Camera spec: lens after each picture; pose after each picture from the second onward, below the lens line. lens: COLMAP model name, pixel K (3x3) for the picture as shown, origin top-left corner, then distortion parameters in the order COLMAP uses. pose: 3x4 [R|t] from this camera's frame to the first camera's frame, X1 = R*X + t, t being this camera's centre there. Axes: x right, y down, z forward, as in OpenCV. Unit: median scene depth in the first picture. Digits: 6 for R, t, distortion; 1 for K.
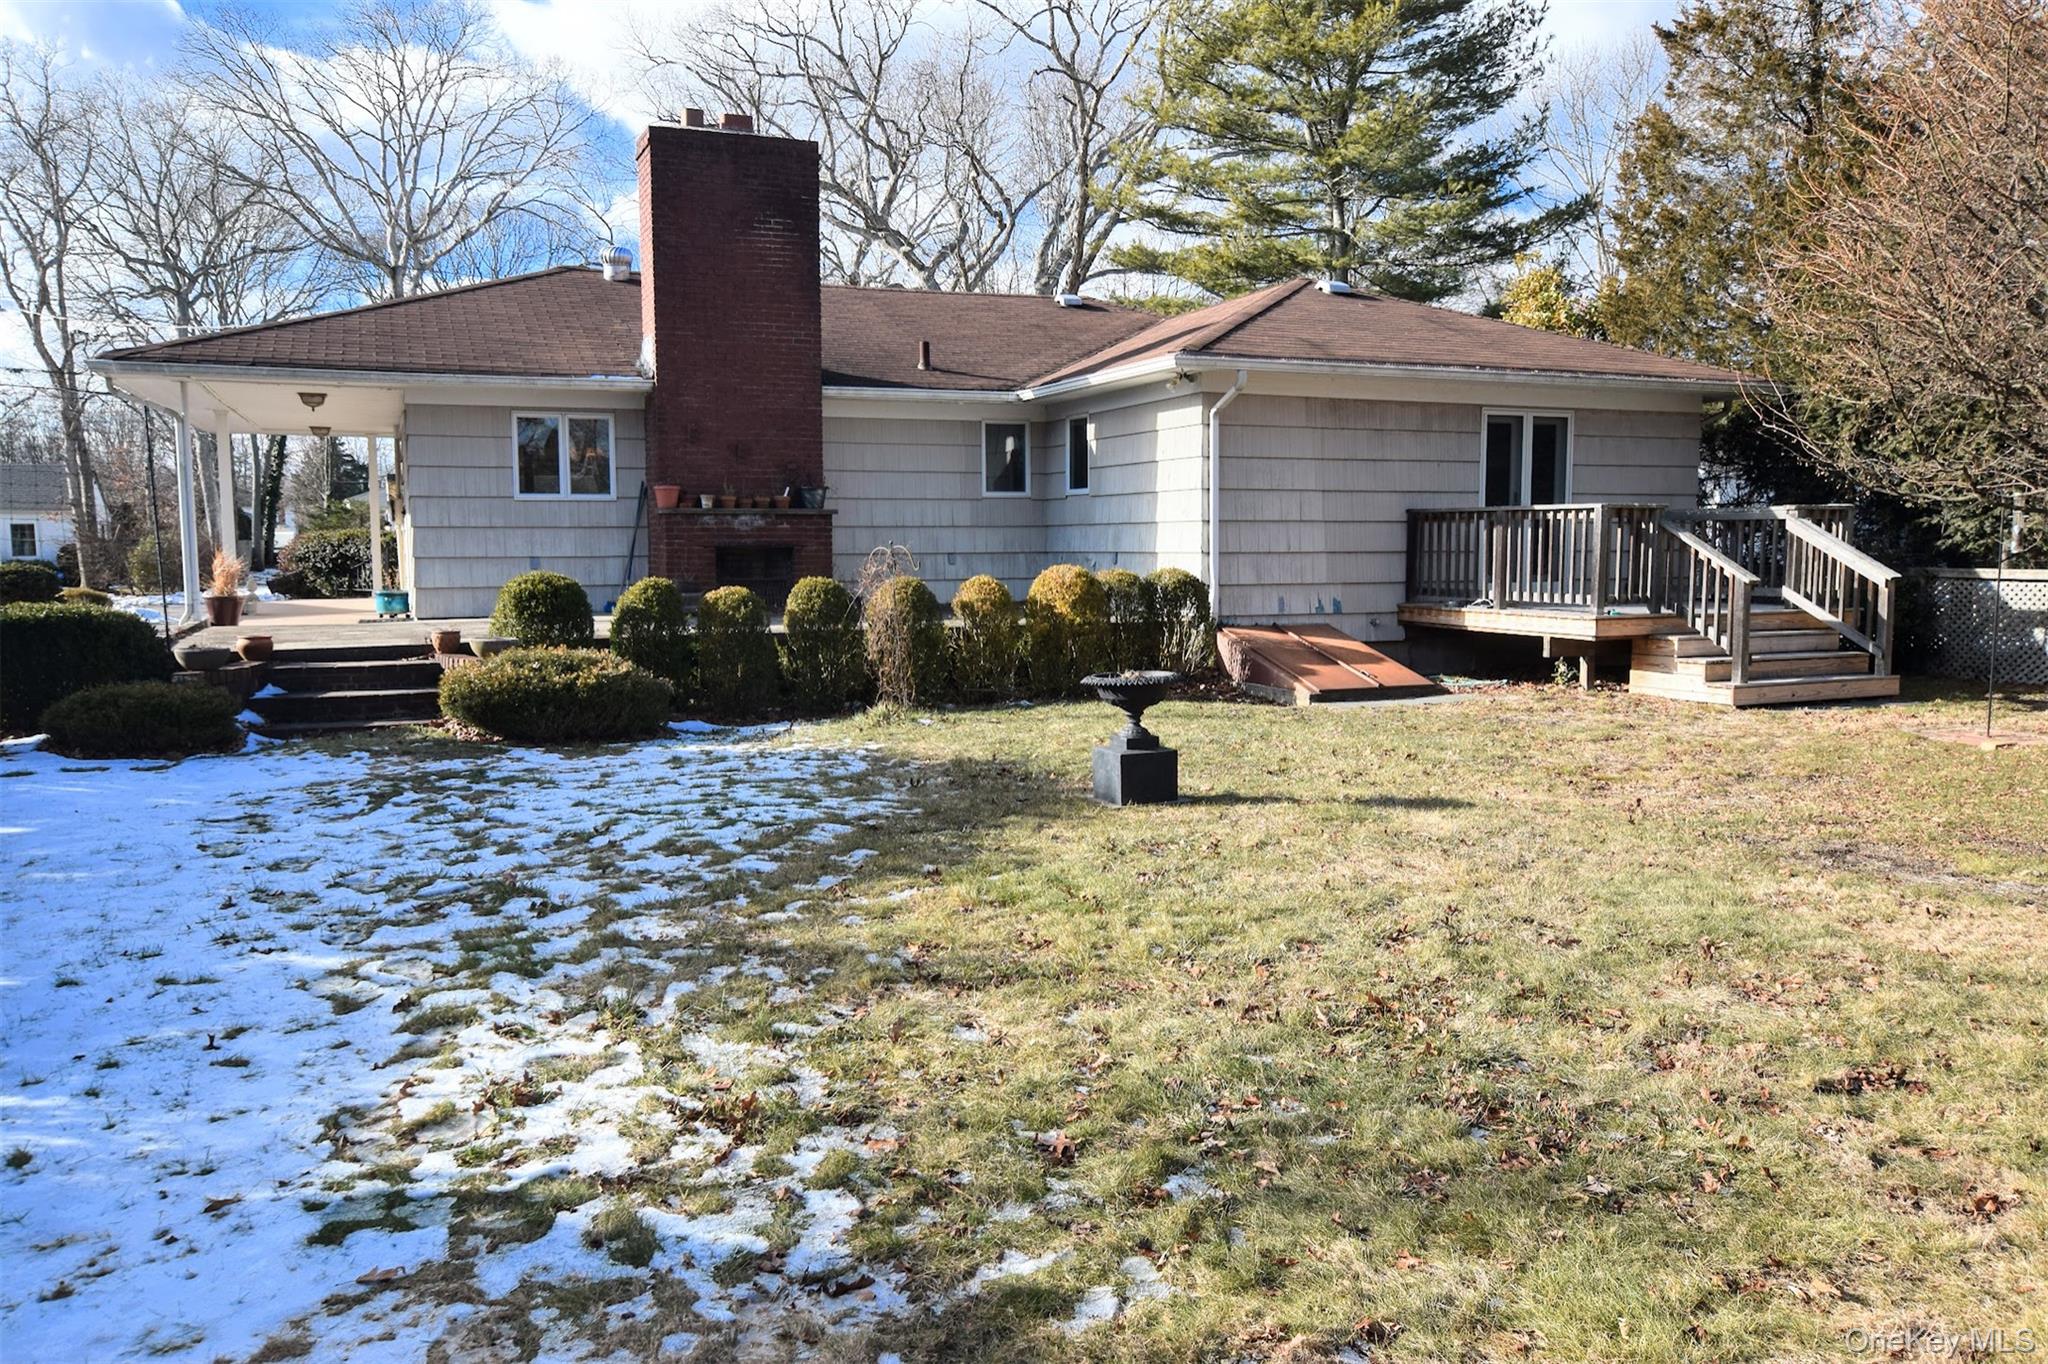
lens RADIAL K [[1258.4, 0, 1022.3], [0, 1258.4, 680.8], [0, 0, 1]] dist [-0.000987, 0.000004]
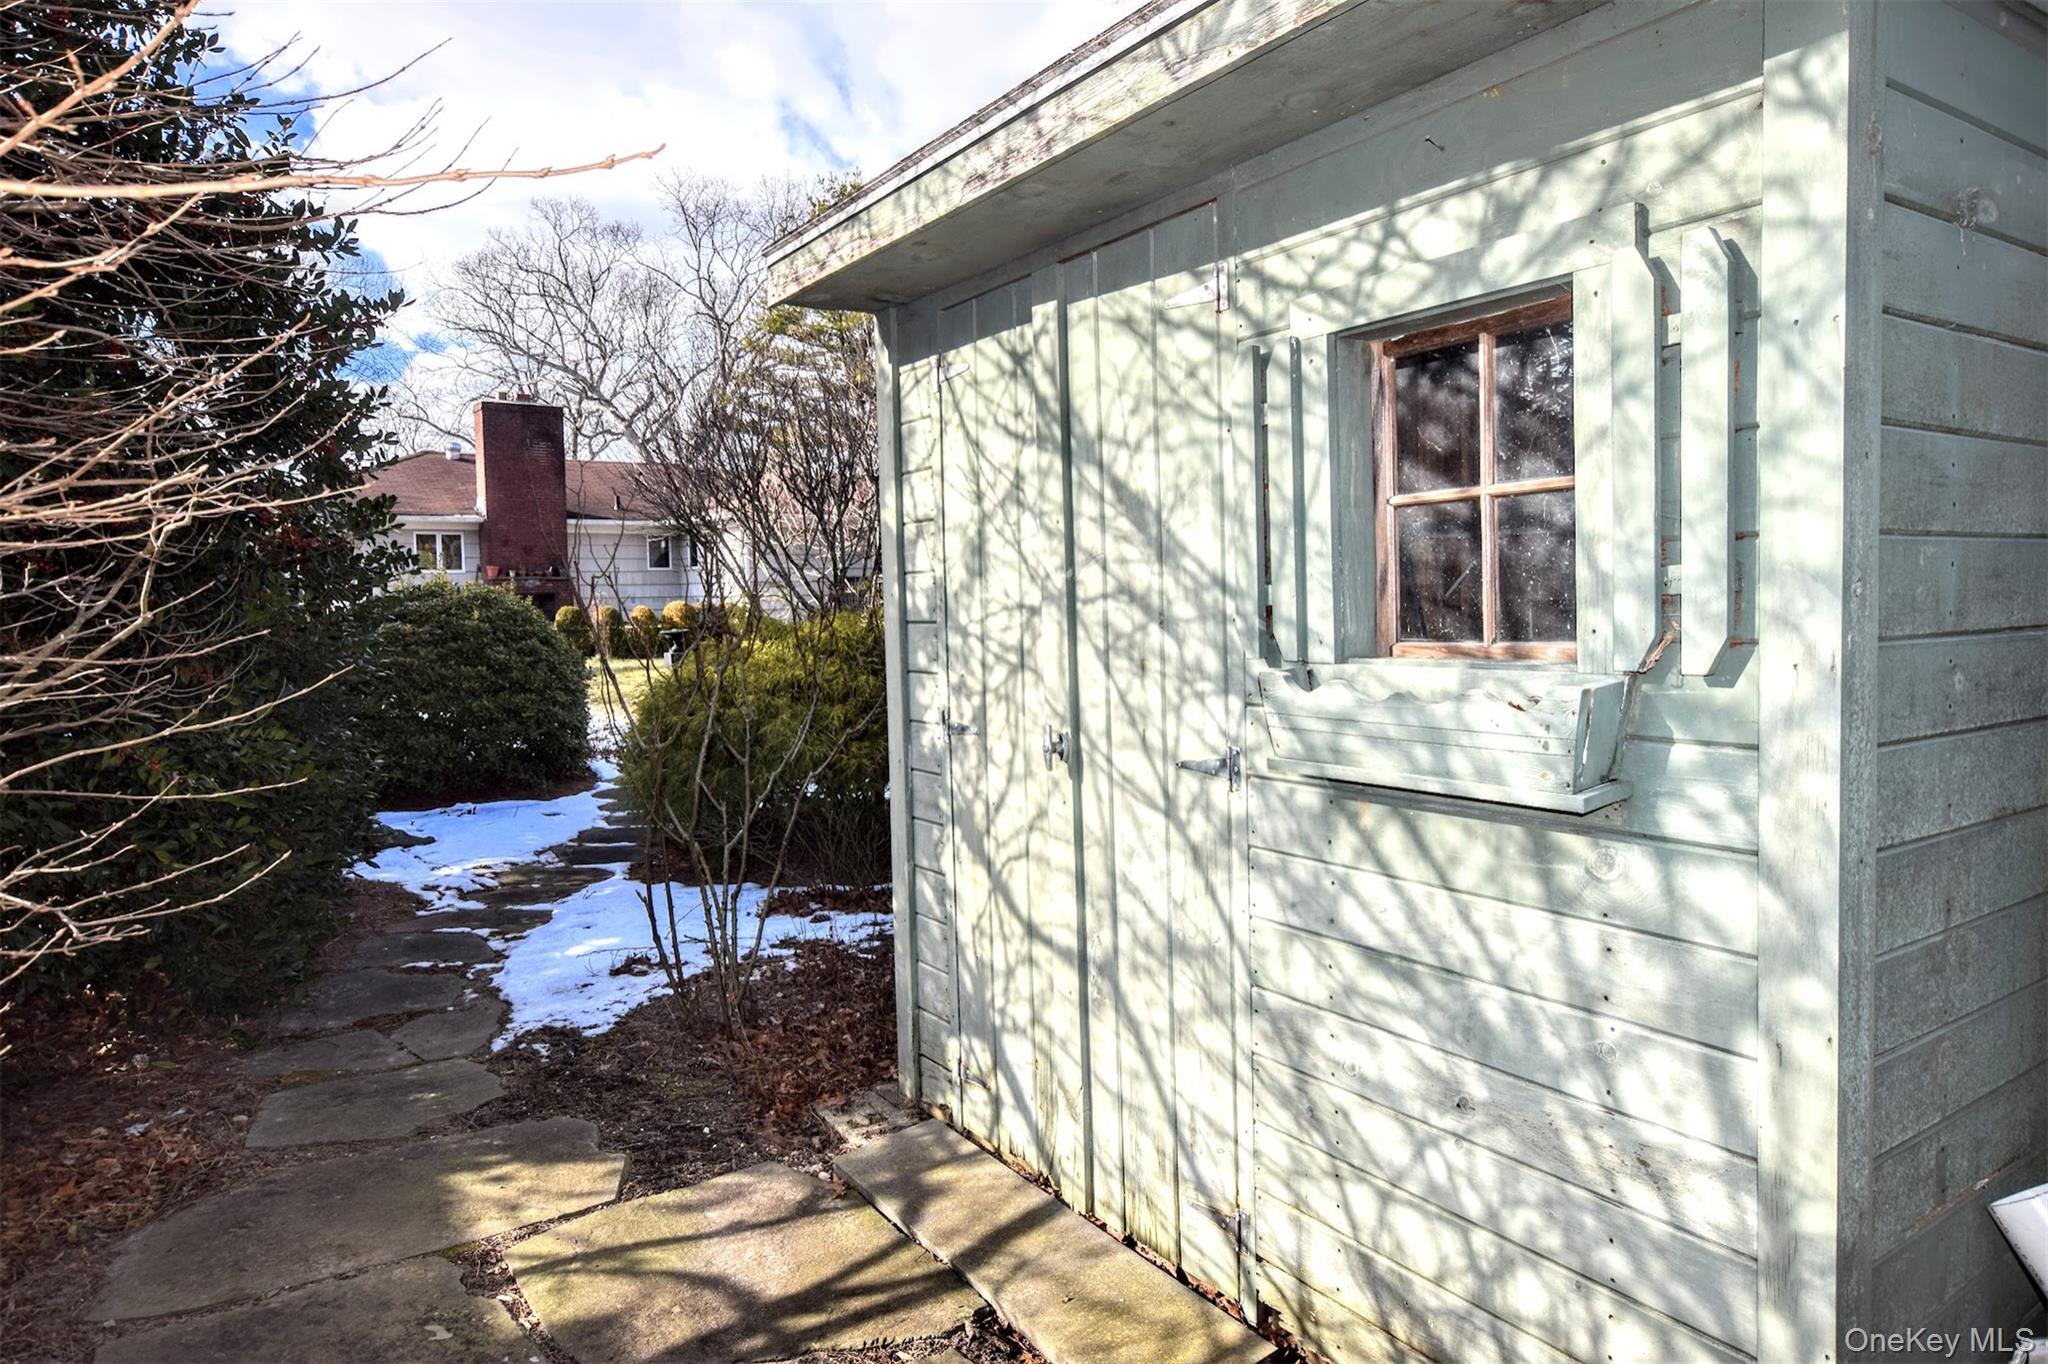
lens RADIAL K [[1258.4, 0, 1025.1], [0, 1258.4, 677.1], [0, 0, 1]] dist [-0.000987, 0.000004]
pose [[0.977746, -0.020365, 0.208802, 0.149746], [0.028636, 0.998917, -0.036665, 0.134185], [-0.207829, 0.041828, 0.977270, -1.236552]]
